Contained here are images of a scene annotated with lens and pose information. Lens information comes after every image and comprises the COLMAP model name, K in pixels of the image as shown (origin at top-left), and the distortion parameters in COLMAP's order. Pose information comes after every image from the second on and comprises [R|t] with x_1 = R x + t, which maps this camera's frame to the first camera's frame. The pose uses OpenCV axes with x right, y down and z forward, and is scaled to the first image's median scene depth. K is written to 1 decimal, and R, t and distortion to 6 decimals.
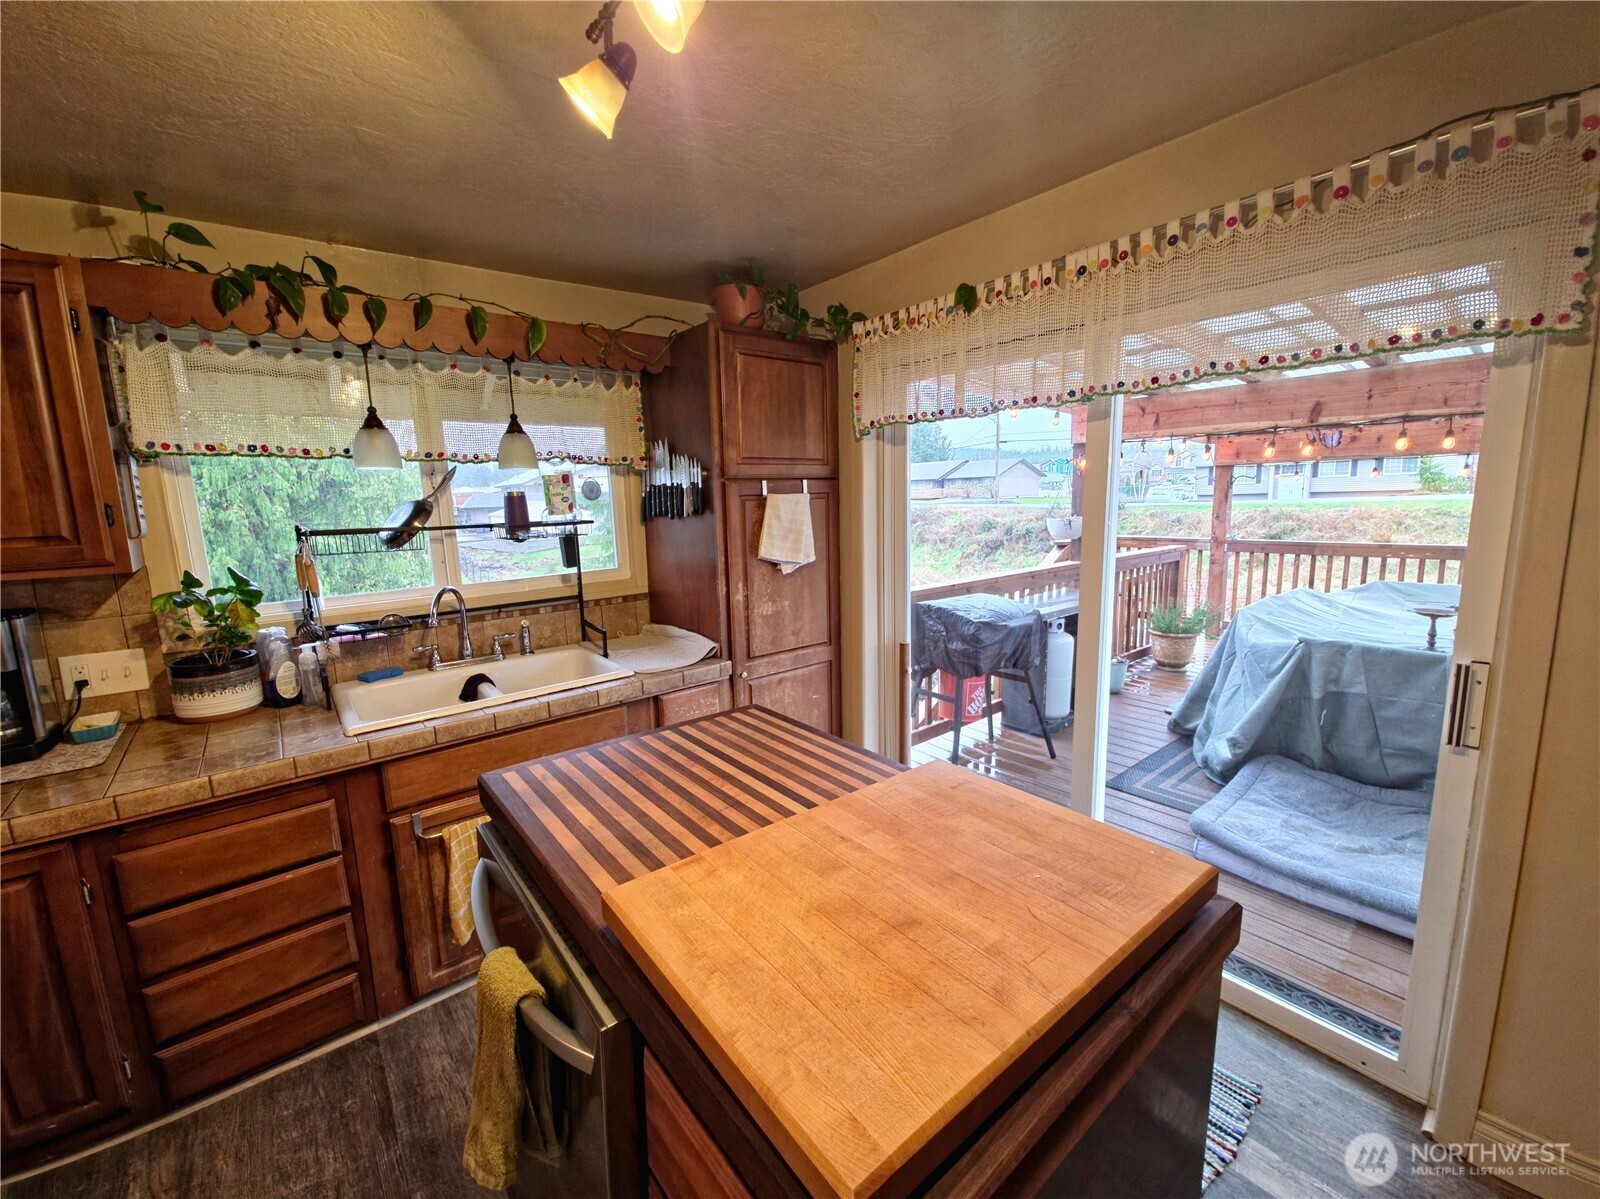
lens RADIAL K [[641.7, 0, 800.8], [0, 641.7, 594.2], [0, 0, 1]] dist [0.017356, -0.009011]
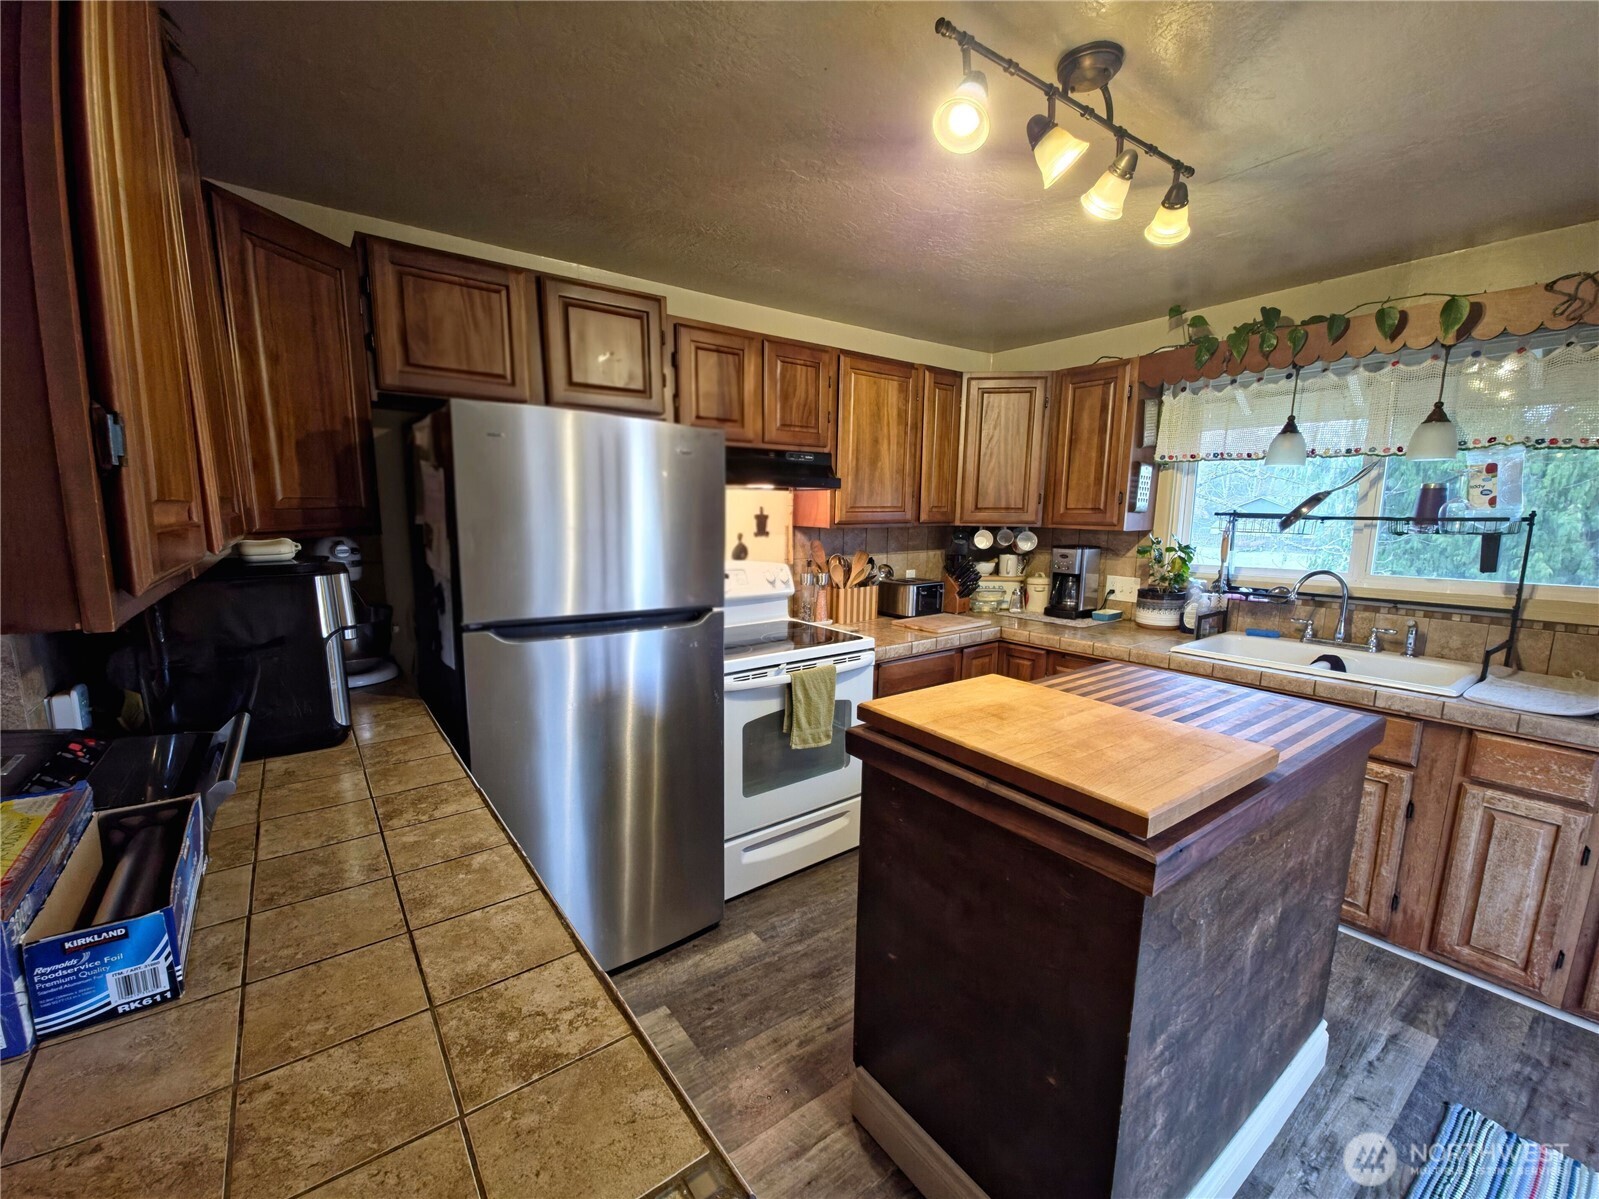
lens RADIAL K [[675.6, 0, 798.2], [0, 675.6, 612.6], [0, 0, 1]] dist [-0.000351, -0.000541]
pose [[-0.045439, 0.178760, -0.982843, 0.663407], [-0.156977, 0.970358, 0.183747, -0.012539], [0.986556, 0.162633, -0.016031, 0.138201]]
